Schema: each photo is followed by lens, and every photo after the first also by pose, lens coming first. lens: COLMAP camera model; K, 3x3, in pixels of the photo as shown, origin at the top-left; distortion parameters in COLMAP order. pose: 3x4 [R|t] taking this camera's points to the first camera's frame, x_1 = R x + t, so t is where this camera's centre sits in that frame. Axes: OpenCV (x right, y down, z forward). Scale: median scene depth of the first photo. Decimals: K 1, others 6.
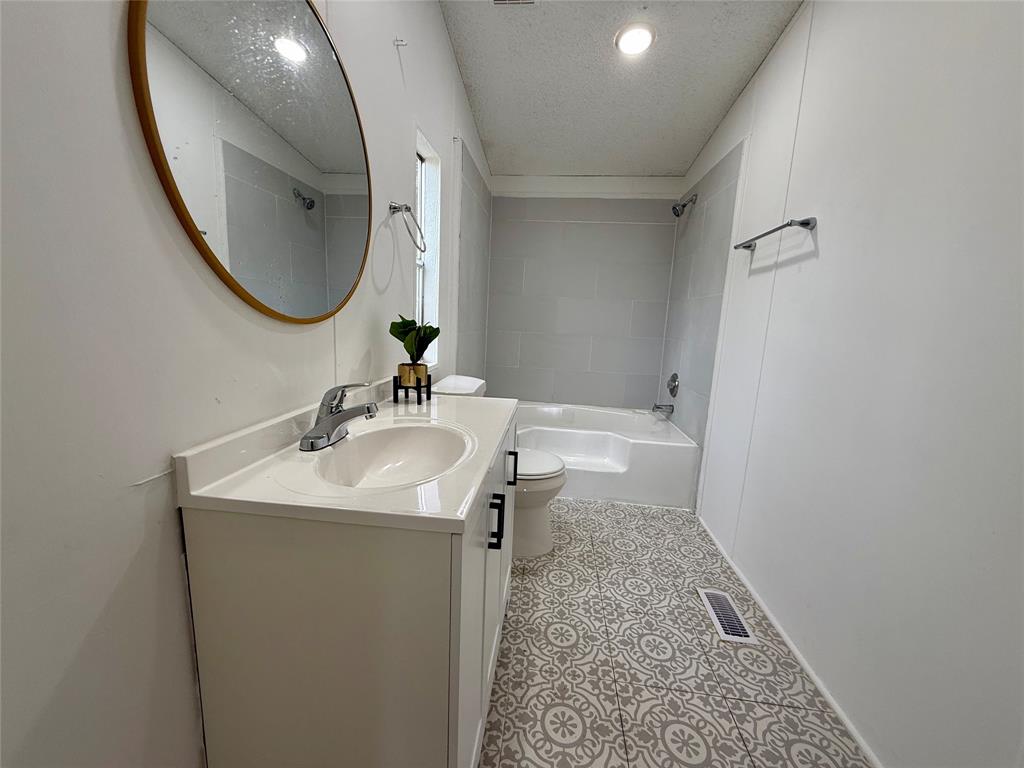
lens RADIAL K [[412.0, 0, 509.7], [0, 412.0, 386.8], [0, 0, 1]] dist [0.001757, 0.000126]
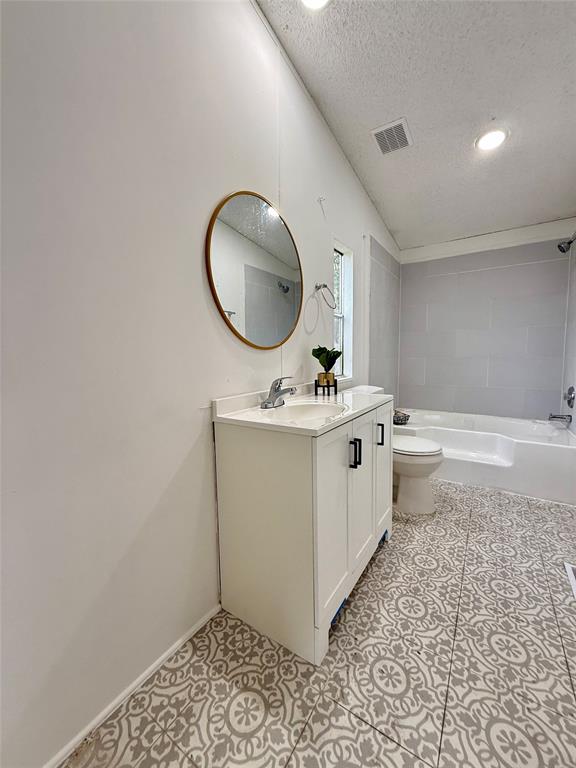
lens RADIAL K [[309.0, 0, 288.0], [0, 309.0, 384.0], [0, 0, 1]] dist [0.001757, 0.000126]
pose [[0.889391, -0.012266, -0.456982, 0.214958], [-0.025038, 0.996832, -0.075486, 0.093028], [0.456461, 0.078578, 0.886267, -0.219151]]
